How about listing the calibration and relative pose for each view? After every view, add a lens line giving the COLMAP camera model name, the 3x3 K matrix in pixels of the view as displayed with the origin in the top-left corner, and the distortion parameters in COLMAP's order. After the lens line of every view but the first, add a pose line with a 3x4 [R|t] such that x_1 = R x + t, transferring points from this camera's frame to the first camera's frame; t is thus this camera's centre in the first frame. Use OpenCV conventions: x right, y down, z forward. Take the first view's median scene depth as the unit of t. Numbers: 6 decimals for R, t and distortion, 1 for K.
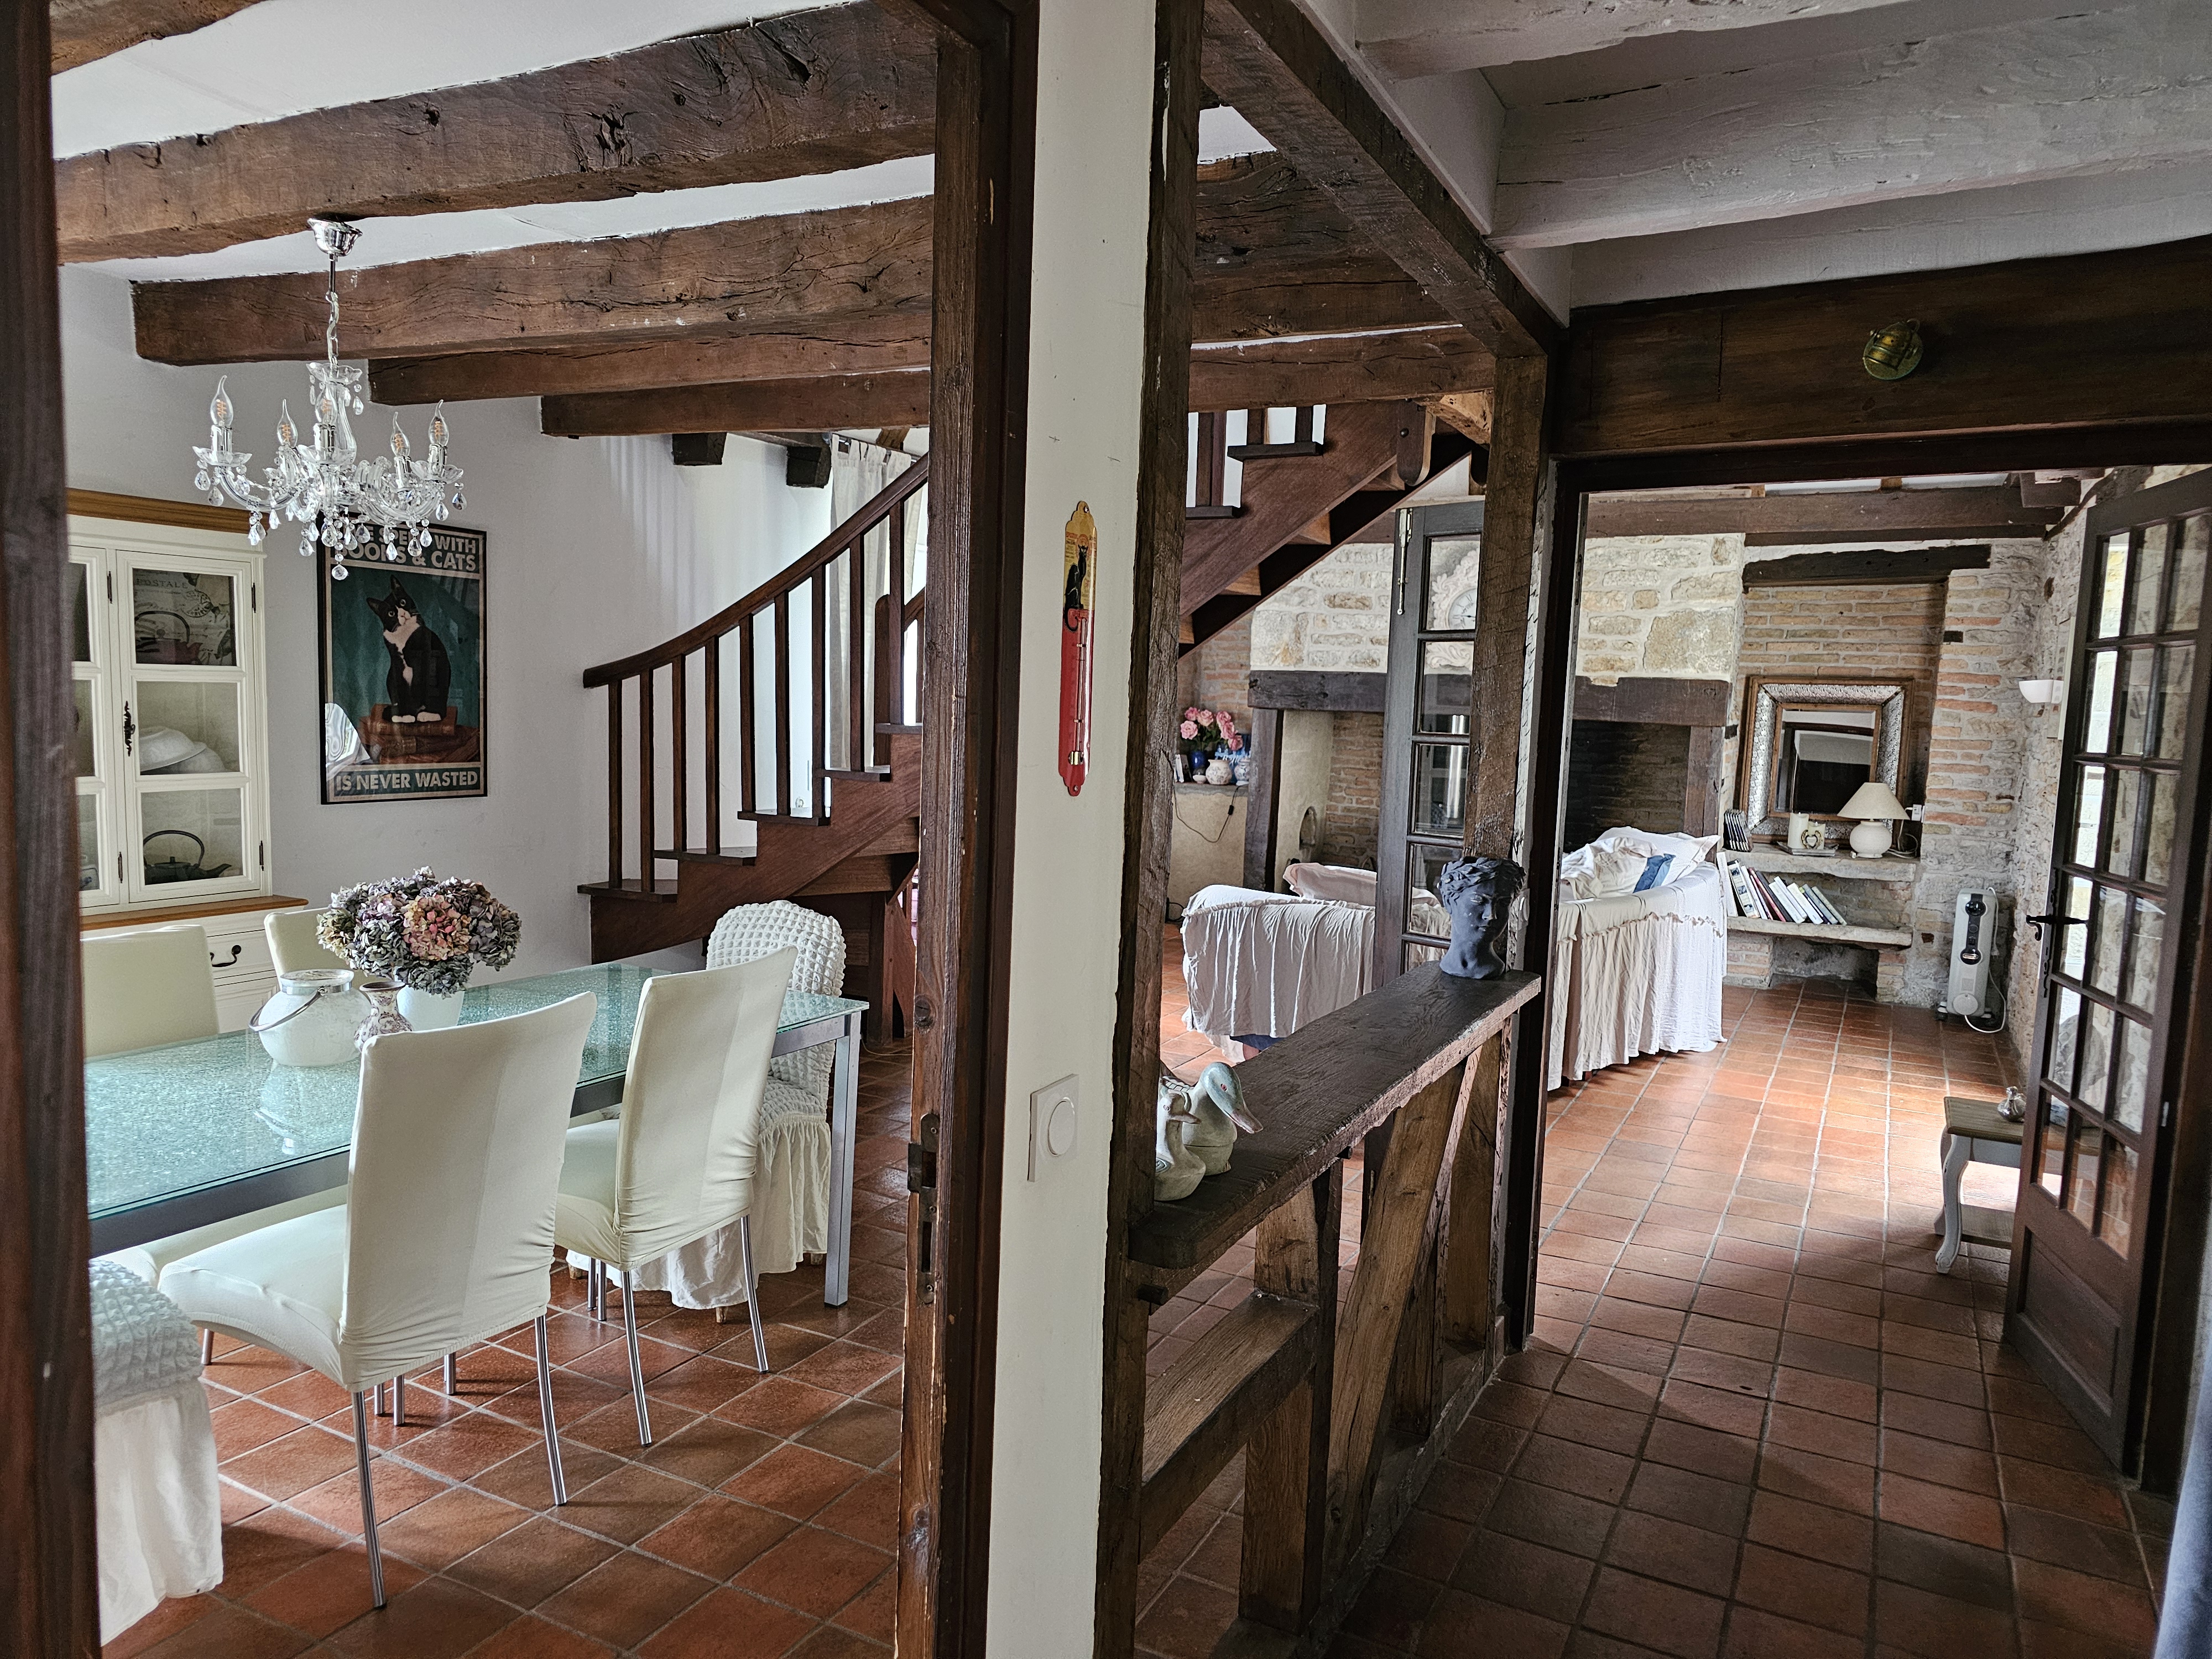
lens RADIAL K [[1487.8, 0, 1107.4], [0, 1487.8, 833.2], [0, 0, 1]] dist [0.000134, 0.000049]
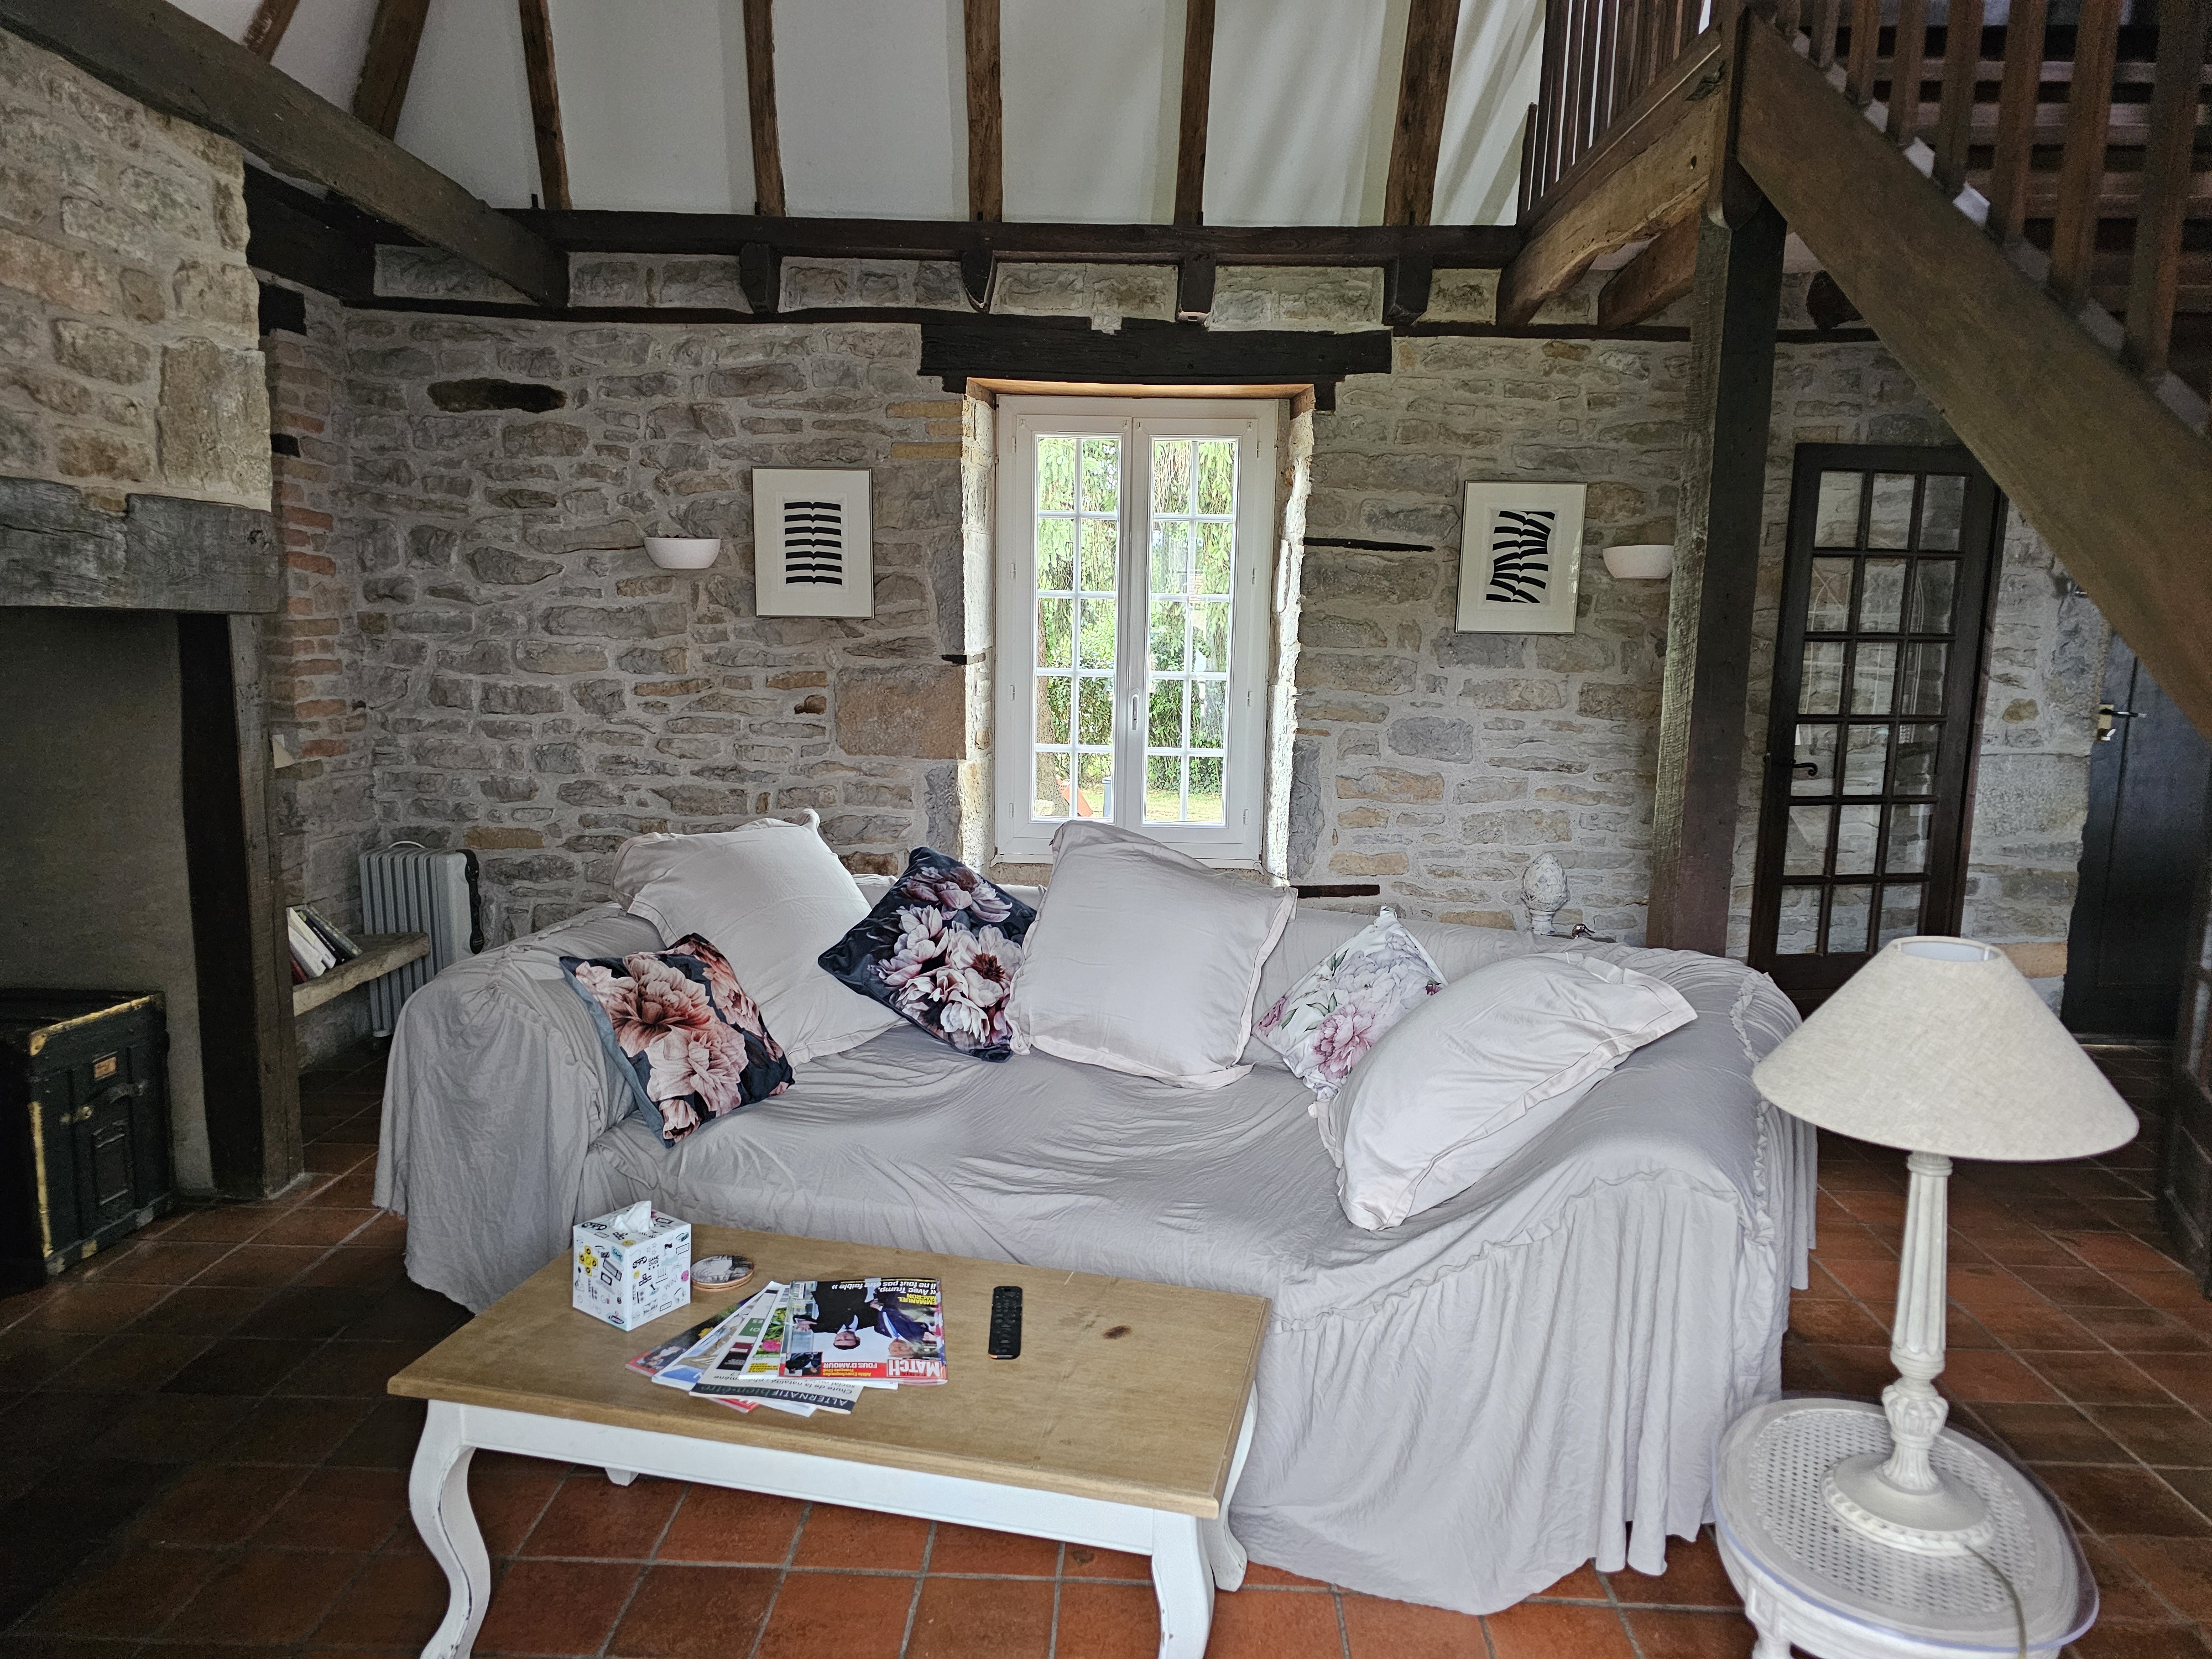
lens RADIAL K [[1487.8, 0, 1103.1], [0, 1487.8, 837.4], [0, 0, 1]] dist [0.000134, 0.000049]
pose [[-0.431844, -0.172113, 0.885374, -0.125148], [0.065325, 0.973078, 0.221025, -0.089547], [-0.899580, 0.153285, -0.408975, 0.969041]]
